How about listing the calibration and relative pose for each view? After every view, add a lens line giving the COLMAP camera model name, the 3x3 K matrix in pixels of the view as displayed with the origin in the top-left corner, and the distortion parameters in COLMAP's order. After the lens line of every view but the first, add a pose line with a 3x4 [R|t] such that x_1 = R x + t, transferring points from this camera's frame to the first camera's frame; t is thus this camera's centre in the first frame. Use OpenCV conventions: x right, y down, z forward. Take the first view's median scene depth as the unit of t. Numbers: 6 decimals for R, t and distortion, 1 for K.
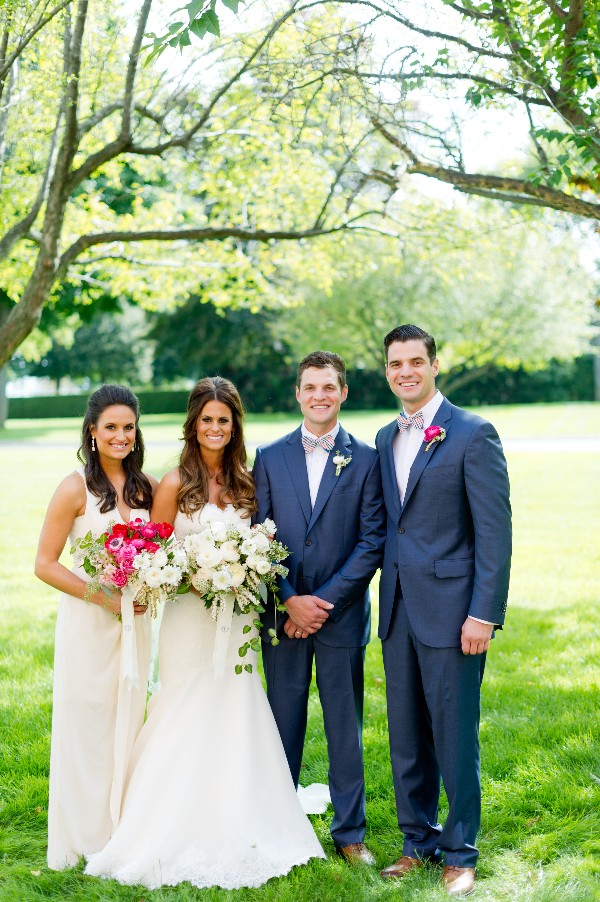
lens RADIAL K [[1299.6, 0, 314.9], [0, 1299.6, 451.8], [0, 0, 1]] dist [0.014531, 0.082196]
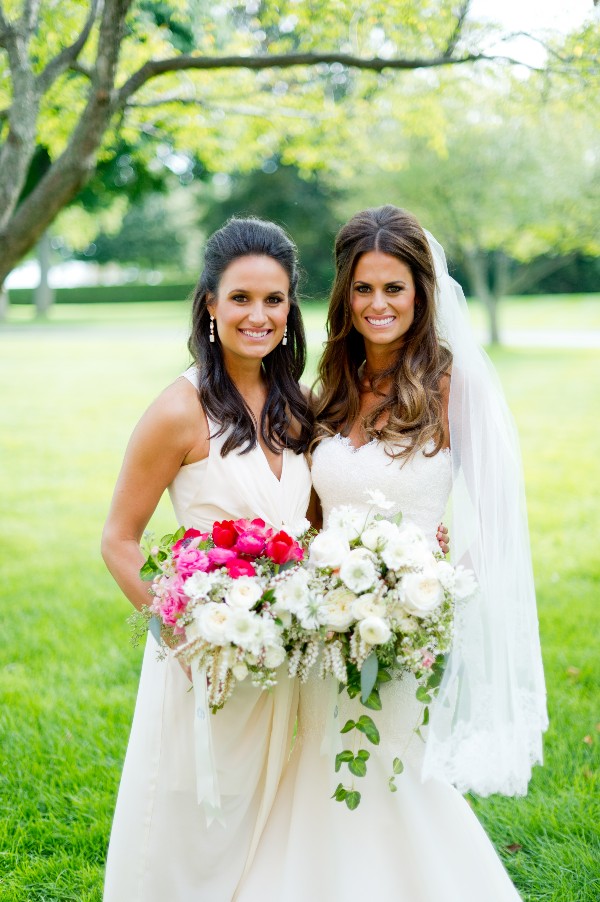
lens RADIAL K [[1299.6, 0, 314.9], [0, 1299.6, 451.8], [0, 0, 1]] dist [0.014531, 0.082196]
pose [[0.999400, 0.010632, -0.032970, -0.044977], [-0.007871, 0.996538, 0.082764, -0.000088], [0.033736, -0.082454, 0.996024, 0.189641]]
